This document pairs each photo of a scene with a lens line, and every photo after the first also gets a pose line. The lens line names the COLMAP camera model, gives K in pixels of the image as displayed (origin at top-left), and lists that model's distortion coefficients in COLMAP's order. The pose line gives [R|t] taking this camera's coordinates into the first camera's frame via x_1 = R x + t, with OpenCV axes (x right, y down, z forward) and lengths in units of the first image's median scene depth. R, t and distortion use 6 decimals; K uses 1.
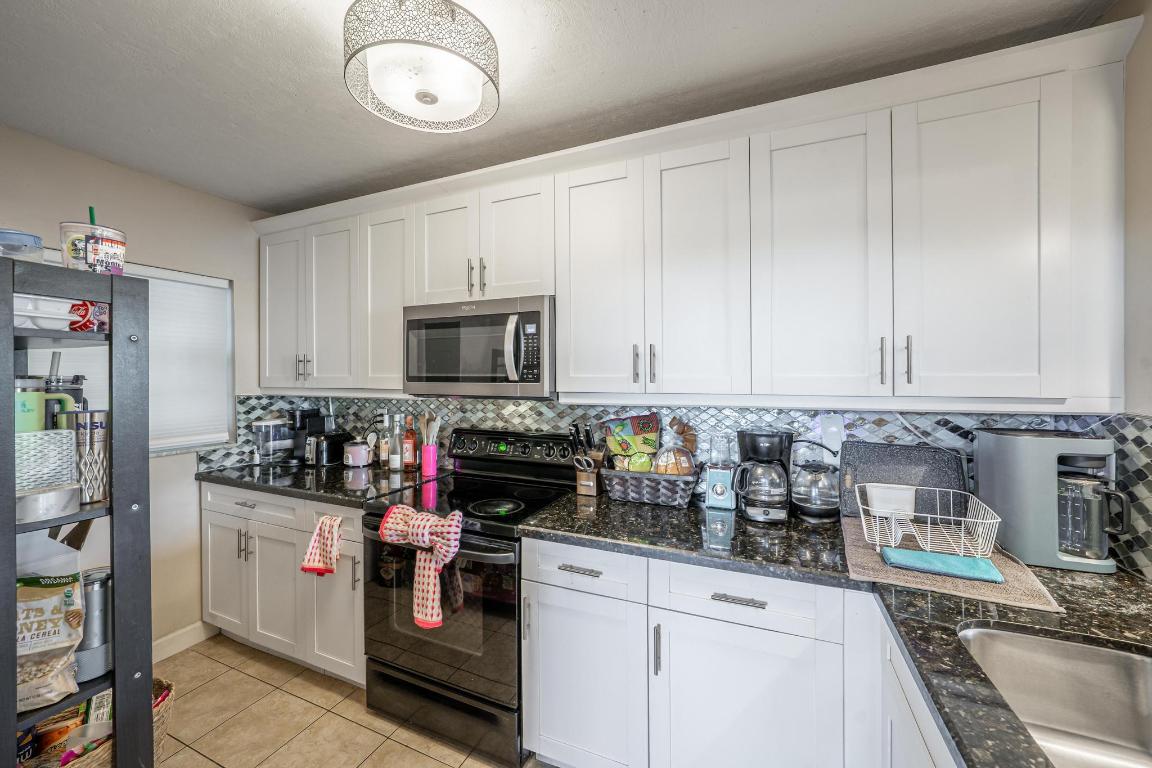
lens RADIAL K [[436.9, 0, 571.9], [0, 436.9, 373.6], [0, 0, 1]] dist [-0.016454, 0.003118]
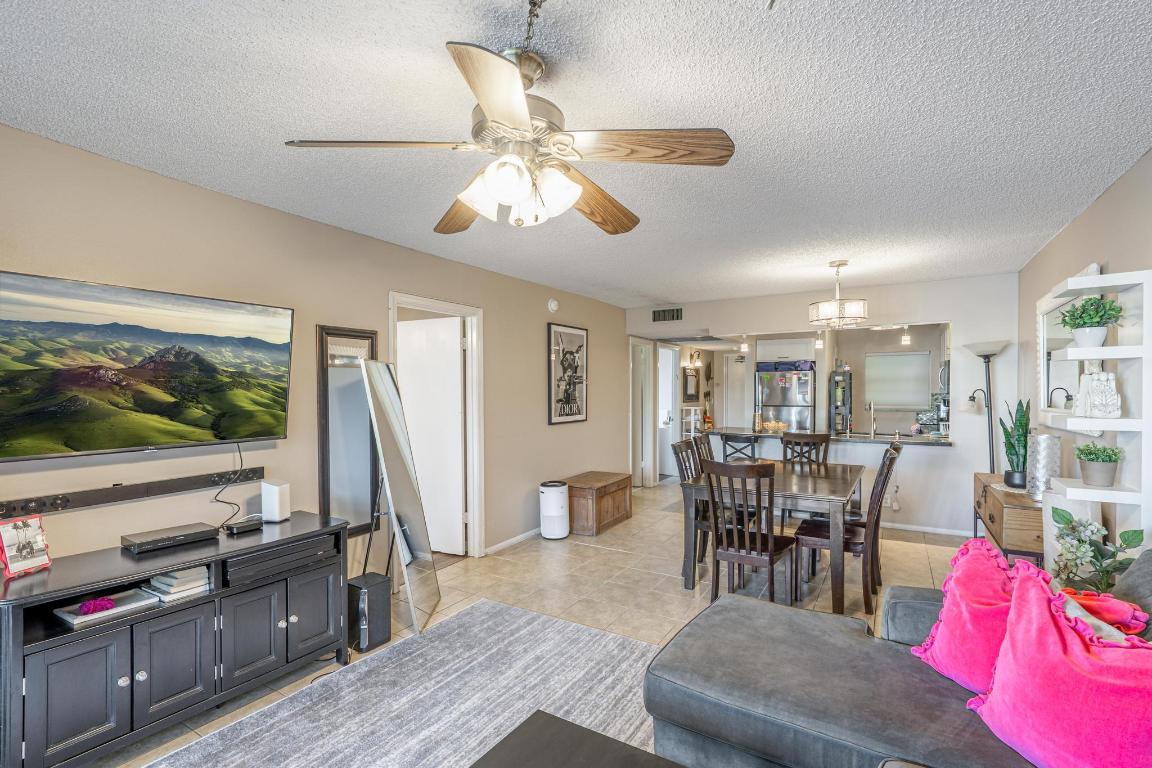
lens RADIAL K [[527.0, 0, 573.4], [0, 527.0, 395.2], [0, 0, 1]] dist [-0.008854, 0.004039]
pose [[-0.136786, 0.018750, -0.990423, 3.901618], [0.012356, 0.999775, 0.017221, -0.028448], [0.990524, -0.009882, -0.136986, -1.076898]]
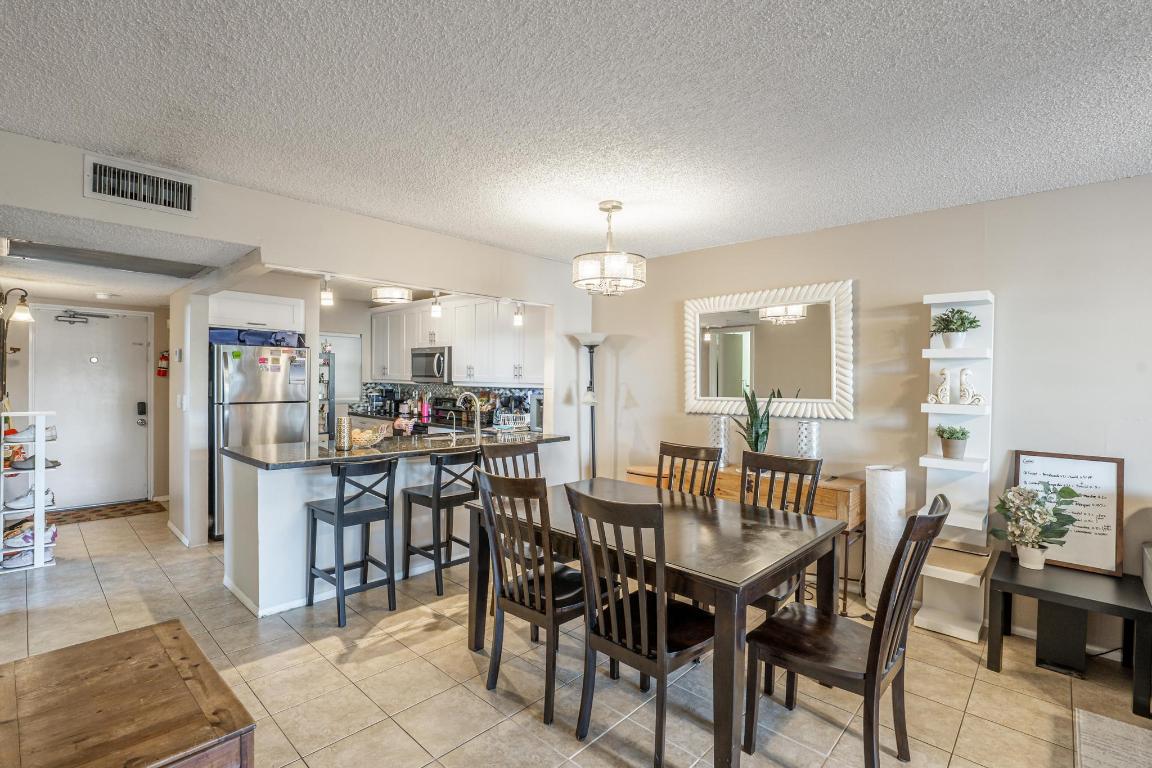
lens RADIAL K [[527.0, 0, 569.2], [0, 527.0, 385.4], [0, 0, 1]] dist [-0.008854, 0.004039]
pose [[0.941531, 0.020805, -0.336282, 1.806991], [-0.015317, 0.999703, 0.018964, -0.005939], [0.336577, -0.012704, 0.941570, -1.909699]]
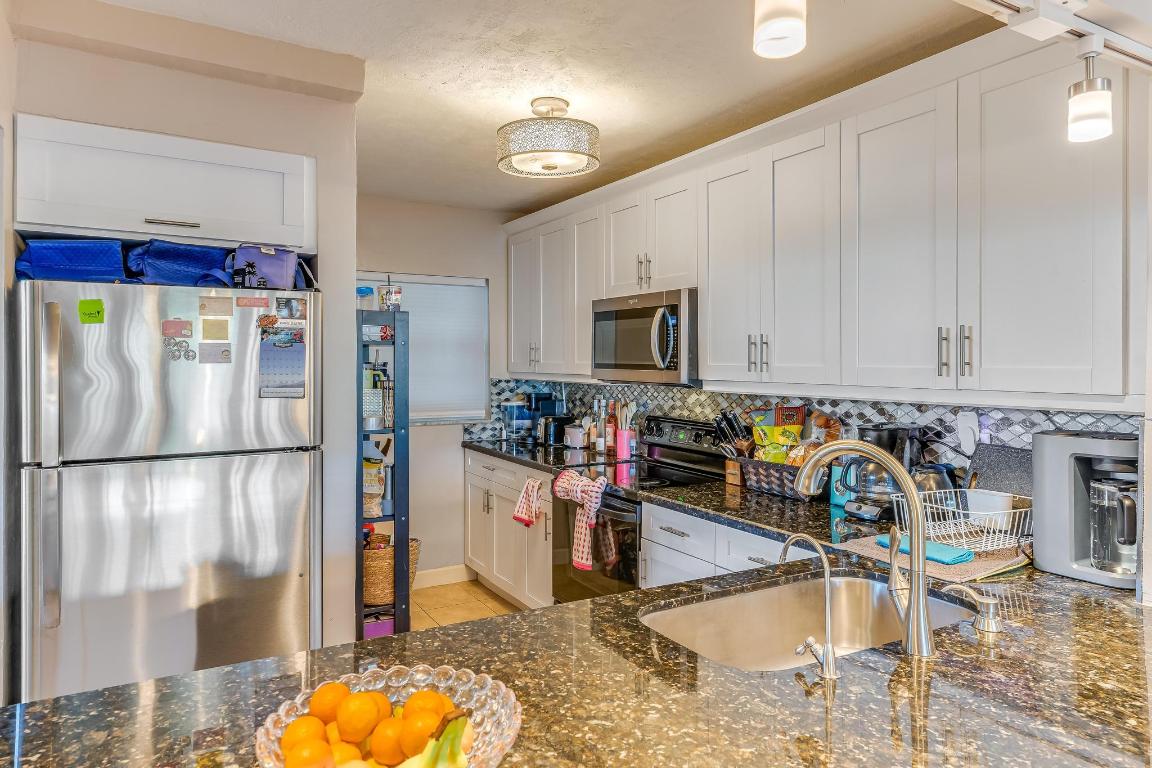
lens RADIAL K [[713.7, 0, 572.0], [0, 713.7, 362.1], [0, 0, 1]] dist [0.014228, -0.002376]
pose [[0.801886, 0.006728, -0.597439, 0.751660], [-0.002908, 0.999969, 0.007357, -0.011669], [0.597470, -0.004162, 0.801880, -0.557232]]
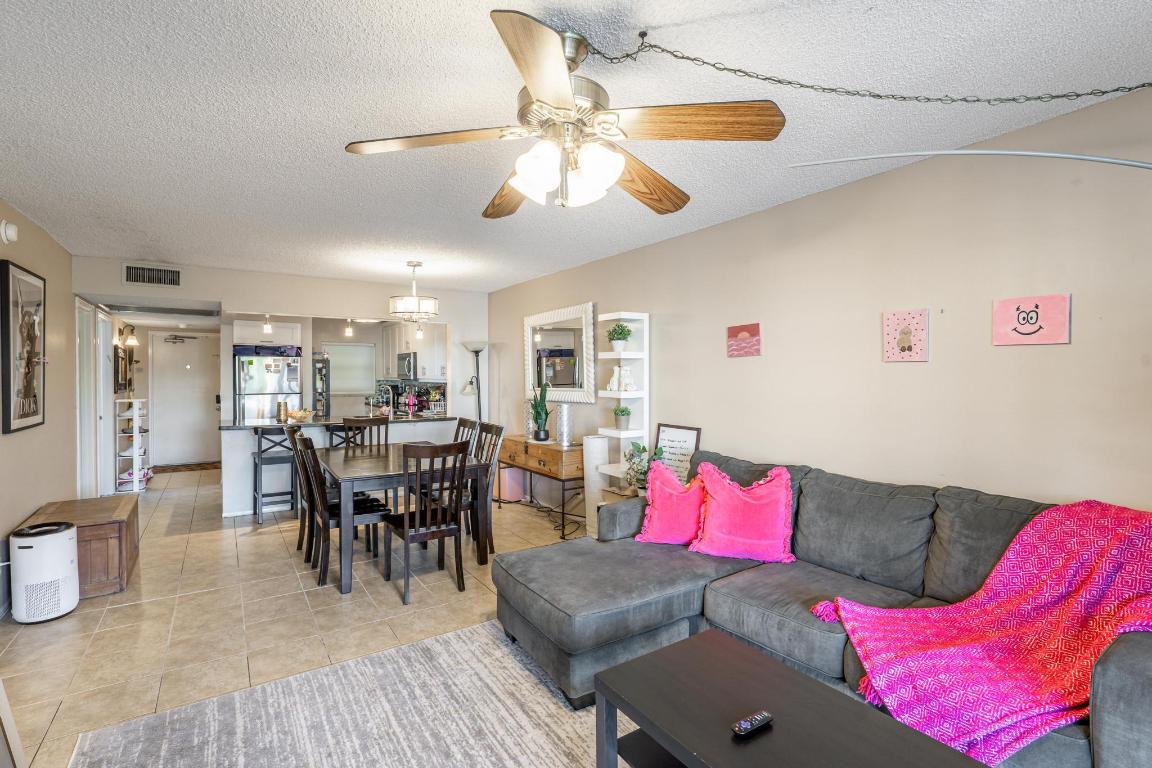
lens RADIAL K [[527.0, 0, 576.8], [0, 527.0, 378.3], [0, 0, 1]] dist [-0.008854, 0.004039]
pose [[0.846633, 0.009202, -0.532098, 3.507712], [-0.002071, 0.999900, 0.013997, -0.023192], [0.532173, -0.010748, 0.846567, -2.063137]]
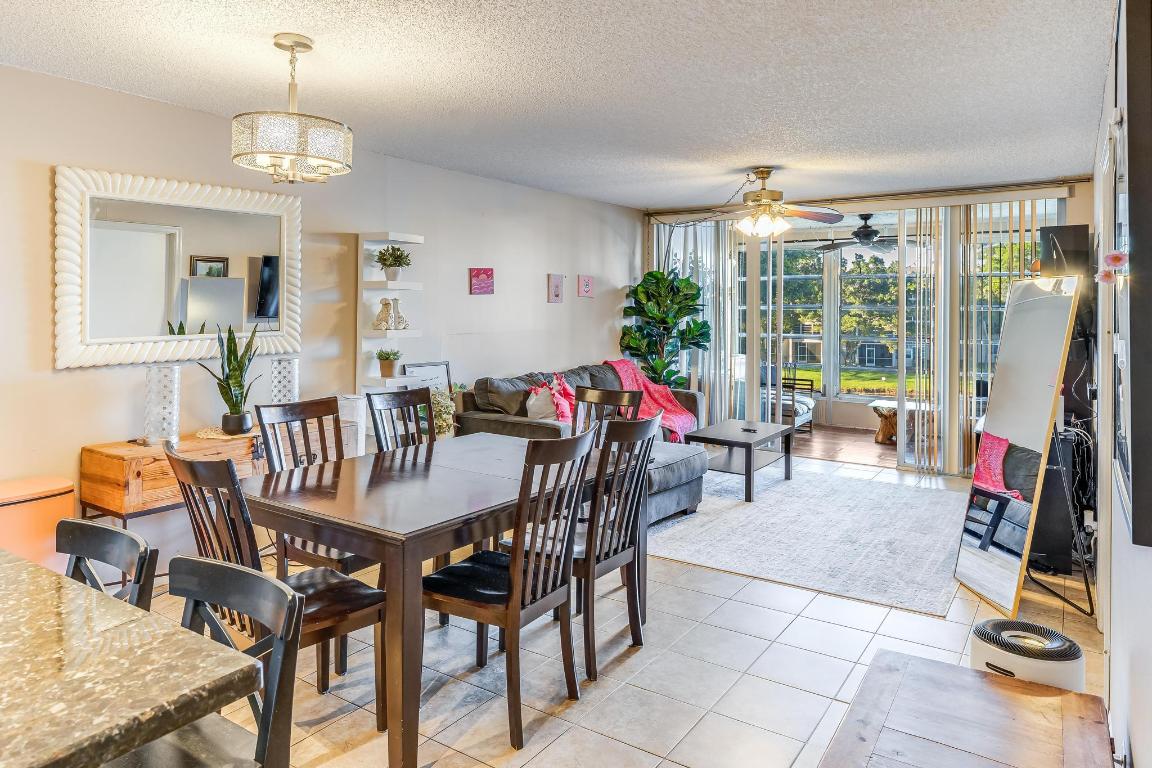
lens RADIAL K [[749.9, 0, 580.7], [0, 749.9, 301.8], [0, 0, 1]] dist [0.019068, 0.002228]
pose [[0.156864, 0.015771, 0.987494, -0.154086], [-0.011877, 0.999830, -0.014081, -0.002969], [-0.987549, -0.009519, 0.157025, -1.052614]]
